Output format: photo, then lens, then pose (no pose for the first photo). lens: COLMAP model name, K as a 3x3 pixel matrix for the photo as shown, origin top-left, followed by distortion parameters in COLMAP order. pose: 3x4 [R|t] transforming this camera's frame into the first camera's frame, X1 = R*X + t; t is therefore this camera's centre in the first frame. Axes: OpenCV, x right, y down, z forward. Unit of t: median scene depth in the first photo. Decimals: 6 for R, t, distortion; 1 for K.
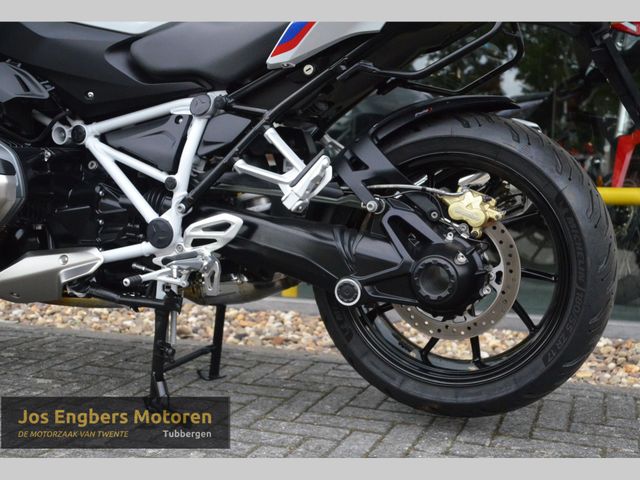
lens RADIAL K [[731.3, 0, 344.1], [0, 731.3, 258.8], [0, 0, 1]] dist [-0.007927, 0.189702]
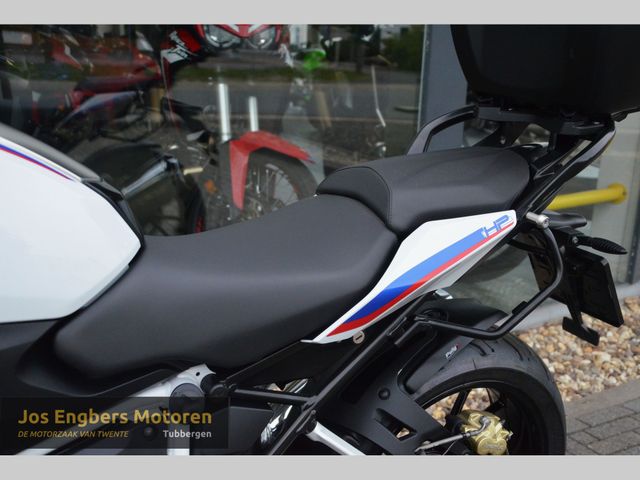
lens RADIAL K [[731.3, 0, 344.1], [0, 731.3, 258.8], [0, 0, 1]] dist [-0.007927, 0.189702]
pose [[0.651574, -0.200789, 0.731529, -0.542463], [0.043627, 0.972656, 0.228114, -0.467639], [-0.757329, -0.116719, 0.642518, 0.500254]]
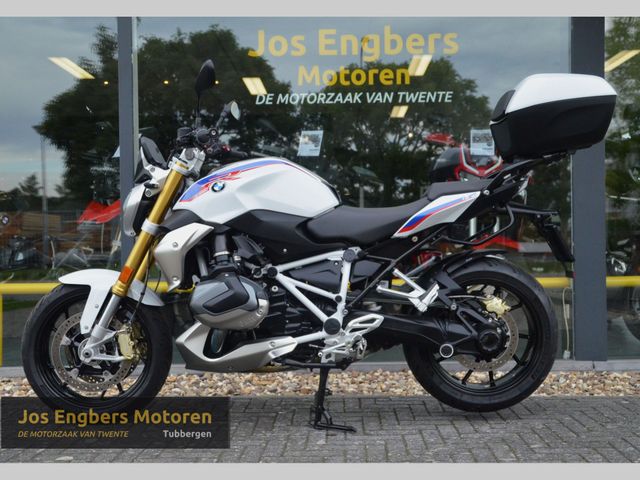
lens RADIAL K [[751.9, 0, 323.0], [0, 751.9, 256.1], [0, 0, 1]] dist [0.000525, 0.003984]
pose [[0.946873, -0.030914, 0.320120, -0.859585], [0.058338, 0.995366, -0.076436, -0.066706], [-0.316274, 0.091050, 0.944289, -0.764789]]
